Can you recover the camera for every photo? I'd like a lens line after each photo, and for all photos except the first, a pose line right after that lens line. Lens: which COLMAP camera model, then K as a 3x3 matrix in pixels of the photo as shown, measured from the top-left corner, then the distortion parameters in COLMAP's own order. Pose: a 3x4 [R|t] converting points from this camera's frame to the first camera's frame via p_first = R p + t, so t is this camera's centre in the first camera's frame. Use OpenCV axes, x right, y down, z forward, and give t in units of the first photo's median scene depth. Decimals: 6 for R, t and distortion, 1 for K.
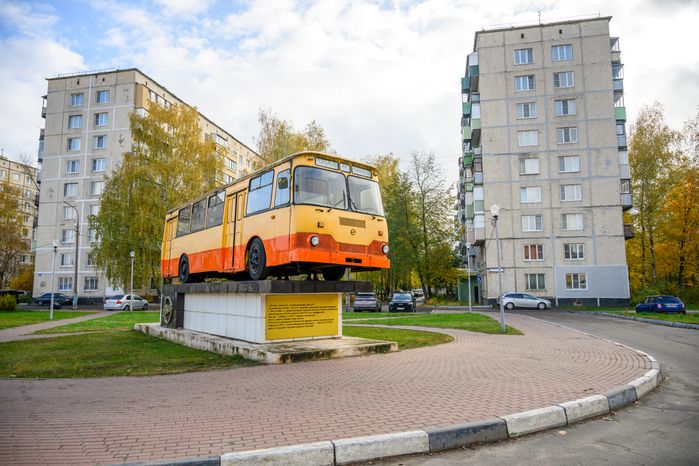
lens RADIAL K [[458.6, 0, 275.0], [0, 458.6, 211.4], [0, 0, 1]] dist [-0.002541, 0.004208]
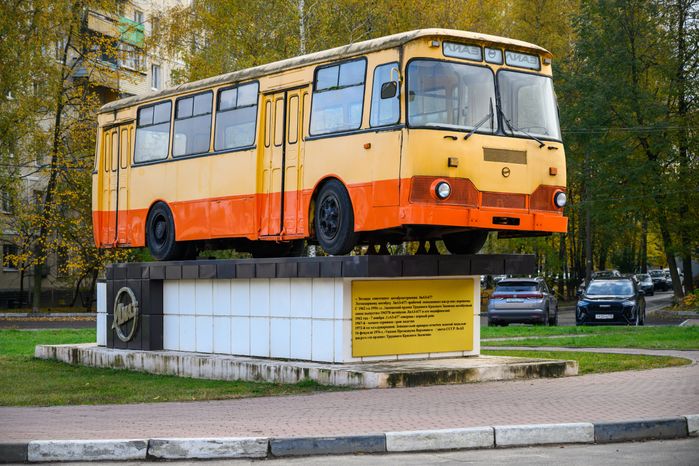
lens RADIAL K [[1368.5, 0, 350.6], [0, 1368.5, 234.0], [0, 0, 1]] dist [0.032247, 0.000000]
pose [[0.997355, -0.006561, 0.072385, -0.141066], [-0.003660, 0.990120, 0.140174, -0.111330], [-0.072590, -0.140068, 0.987477, -0.659420]]
